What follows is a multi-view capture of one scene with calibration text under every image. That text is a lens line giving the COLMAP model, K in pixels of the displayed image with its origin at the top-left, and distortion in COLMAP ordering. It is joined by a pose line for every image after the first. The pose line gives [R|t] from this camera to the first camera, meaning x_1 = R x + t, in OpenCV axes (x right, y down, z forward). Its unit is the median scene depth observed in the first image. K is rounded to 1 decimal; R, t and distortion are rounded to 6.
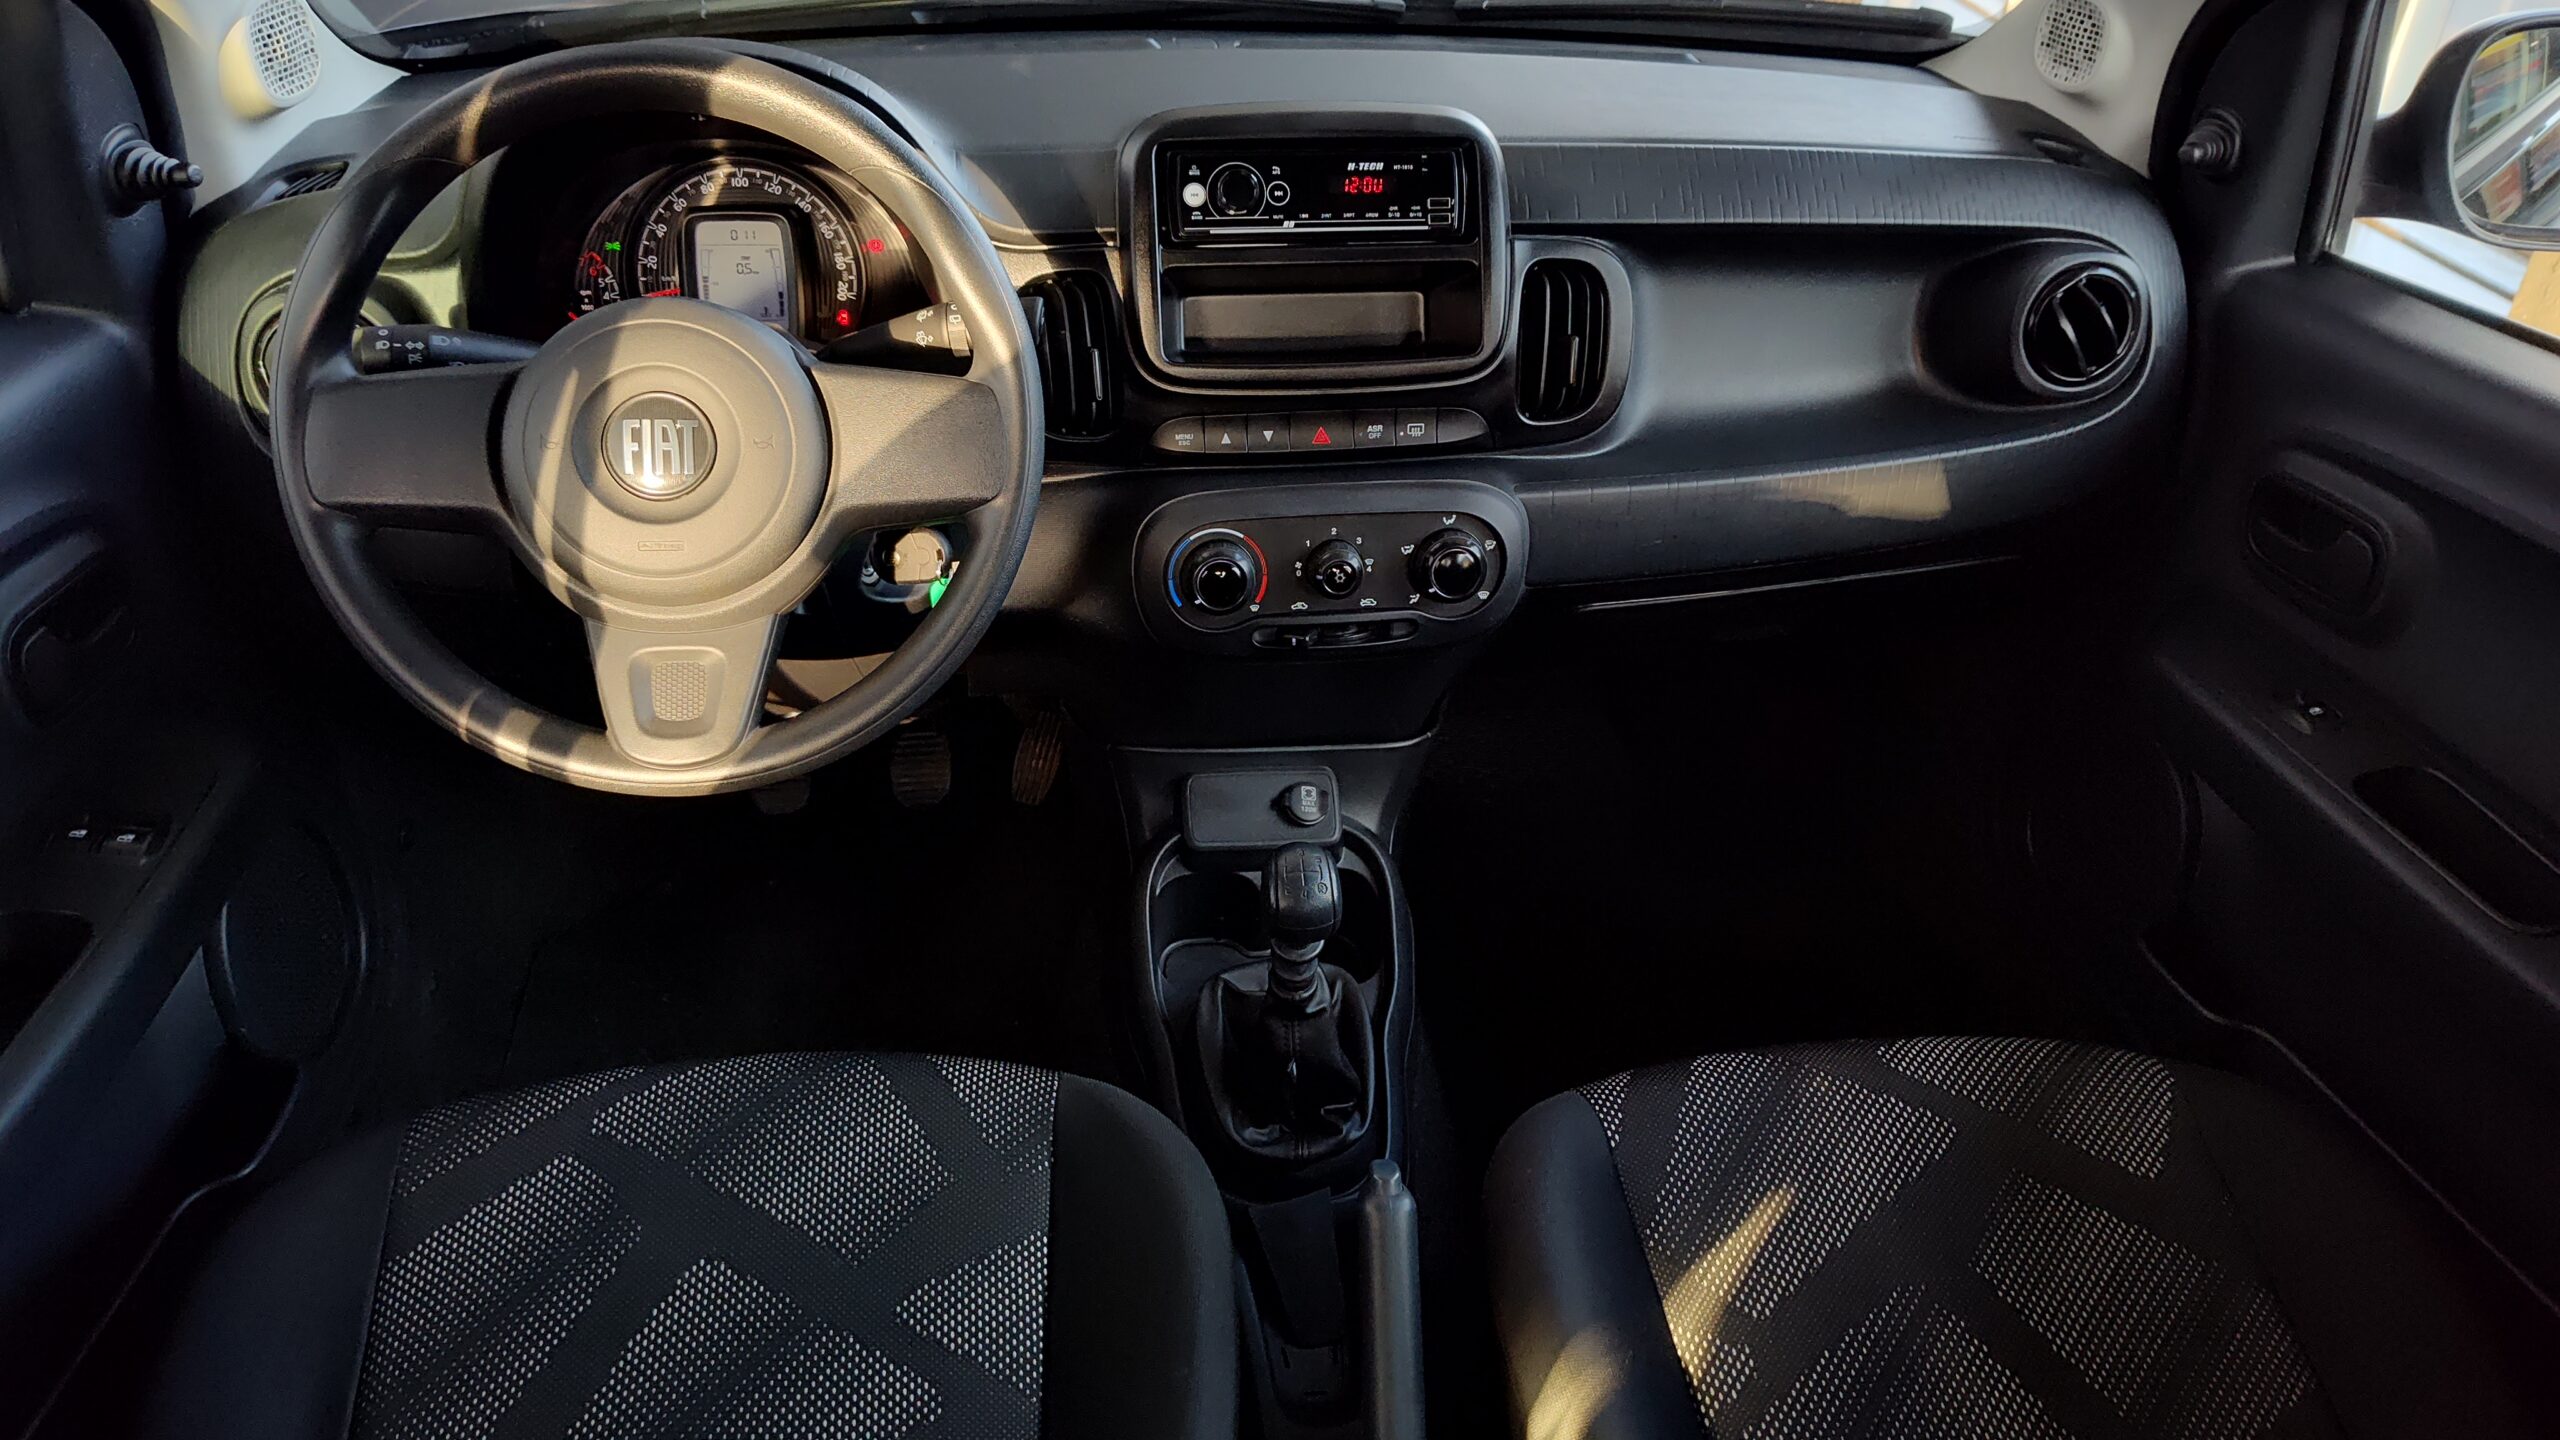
lens RADIAL K [[1765.2, 0, 1269.4], [0, 1765.2, 704.6], [0, 0, 1]] dist [0.028804, -0.037945]
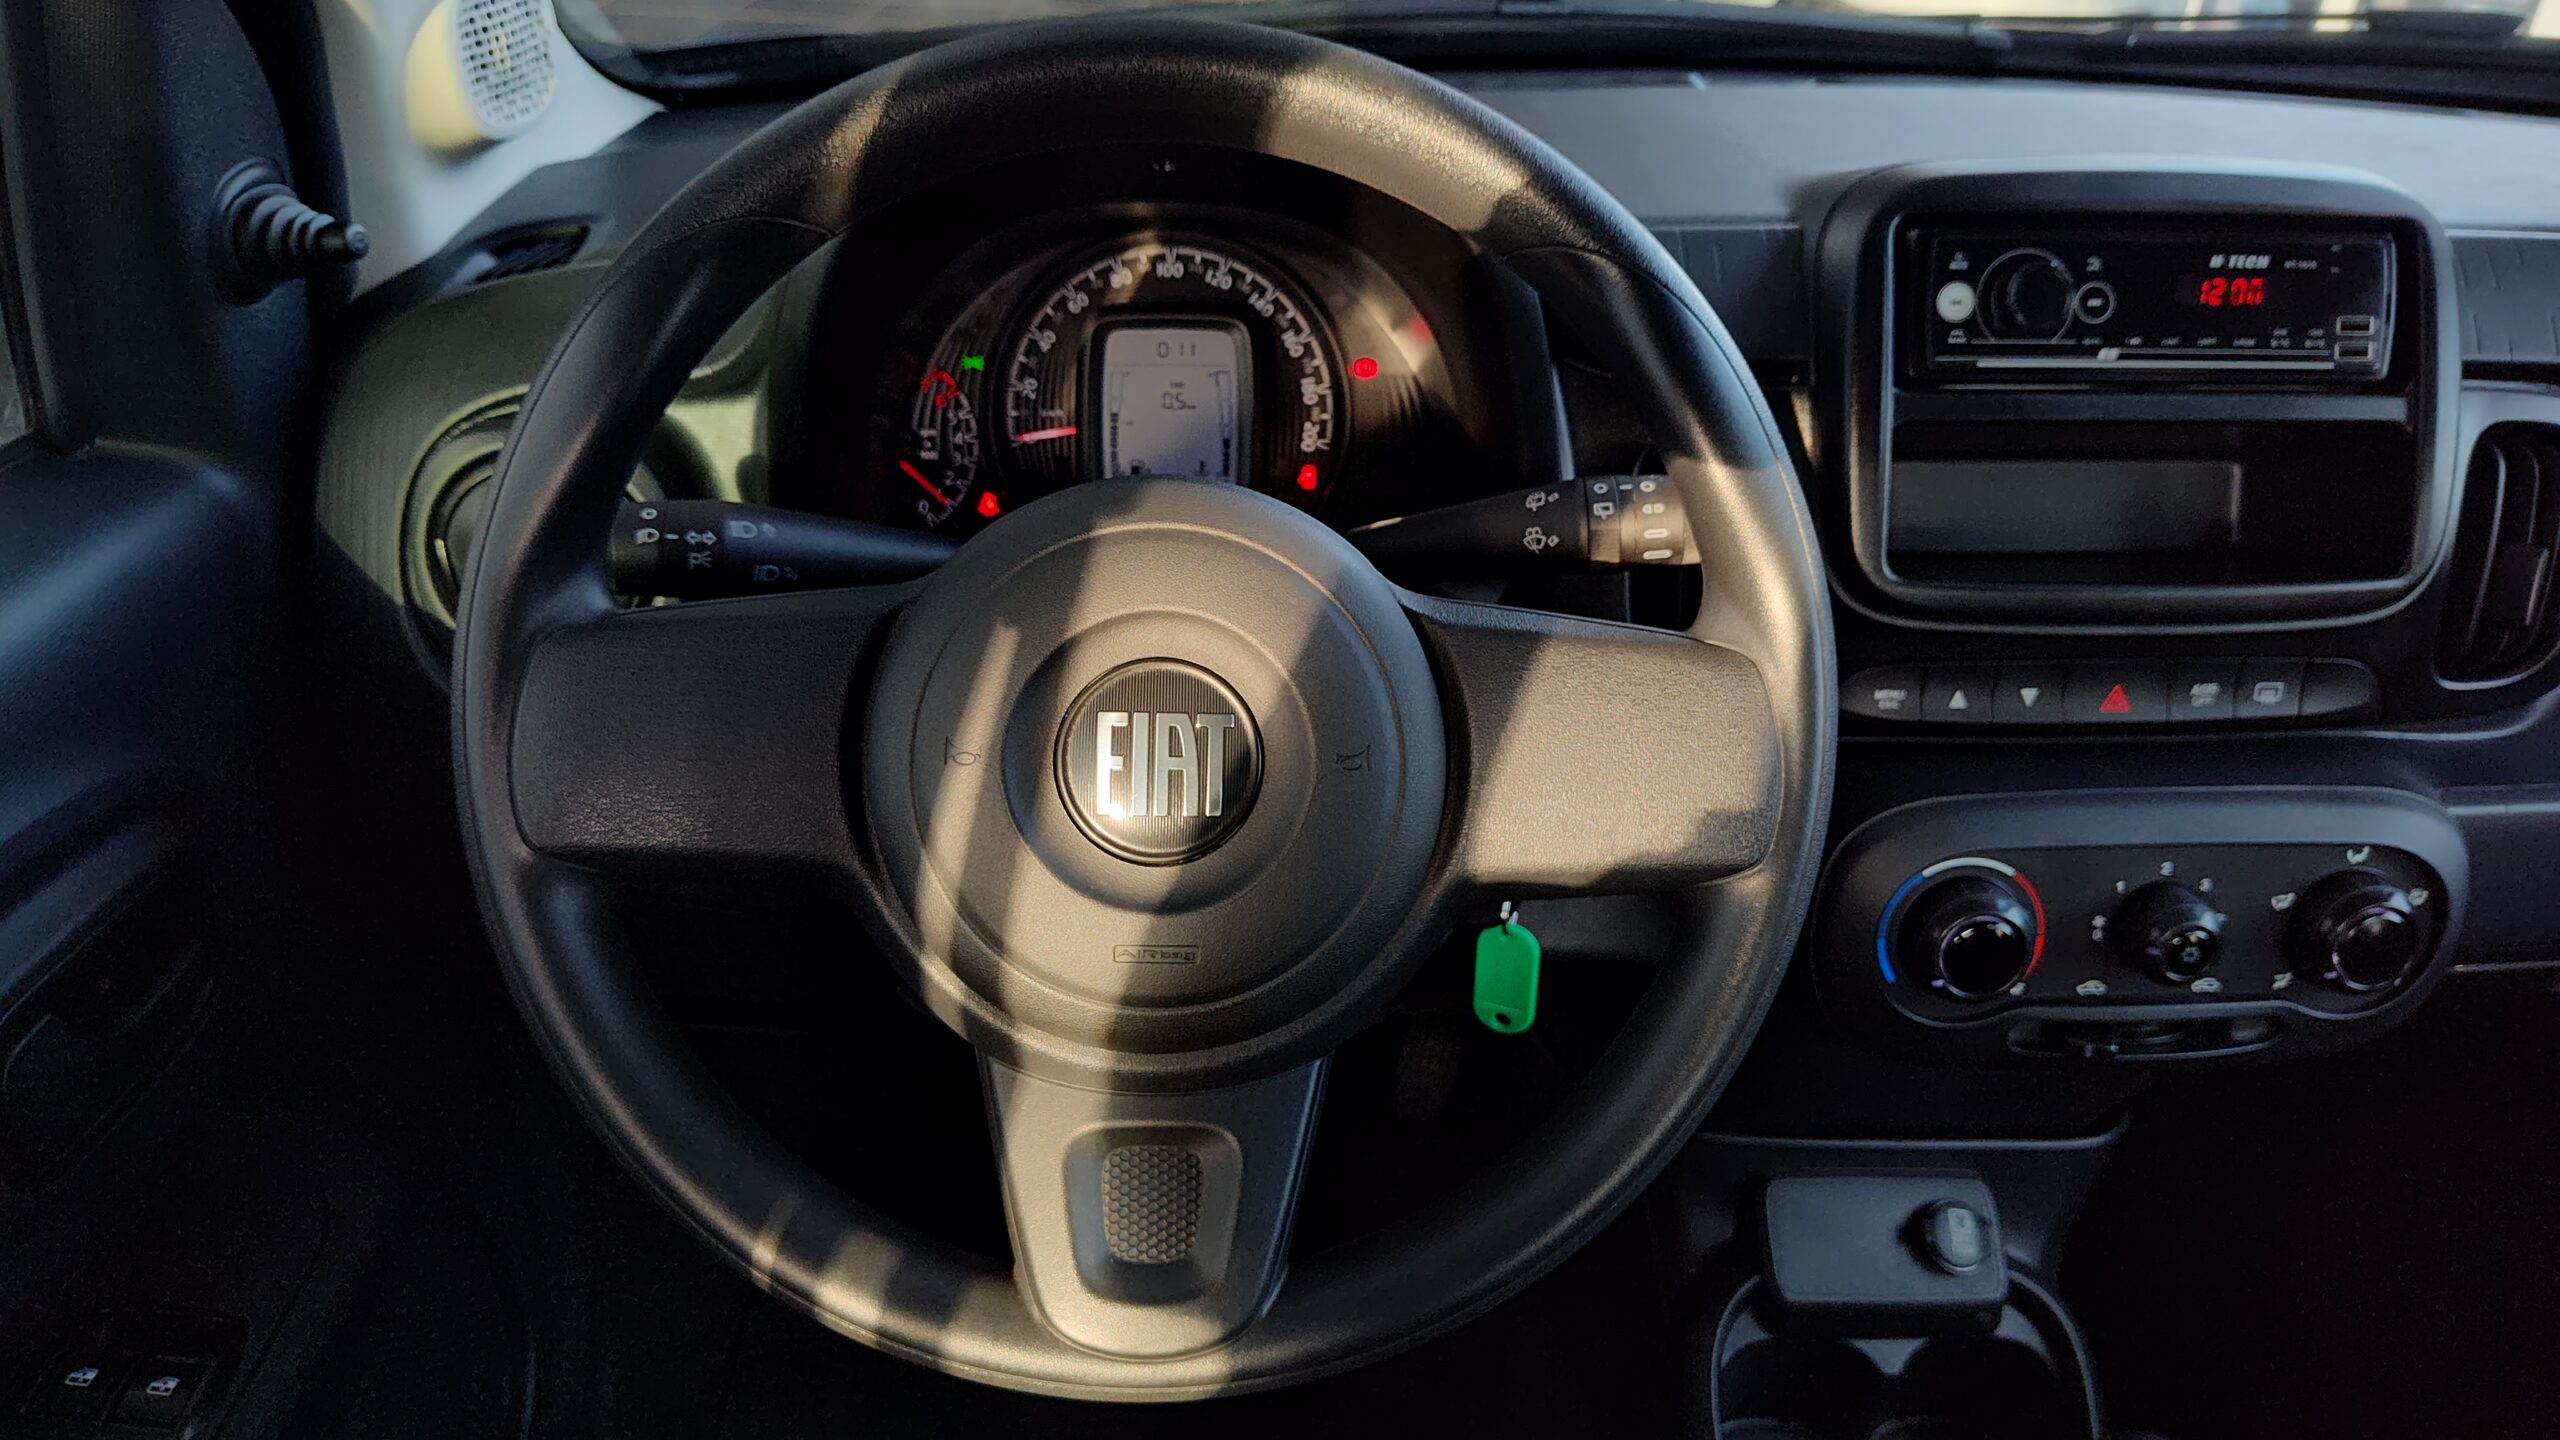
lens RADIAL K [[1765.2, 0, 1255.1], [0, 1765.2, 701.9], [0, 0, 1]] dist [0.028804, -0.037945]
pose [[0.996590, 0.037736, -0.073382, -0.224159], [-0.041198, 0.998080, -0.046245, -0.113482], [0.071496, 0.049111, 0.996231, 0.383523]]
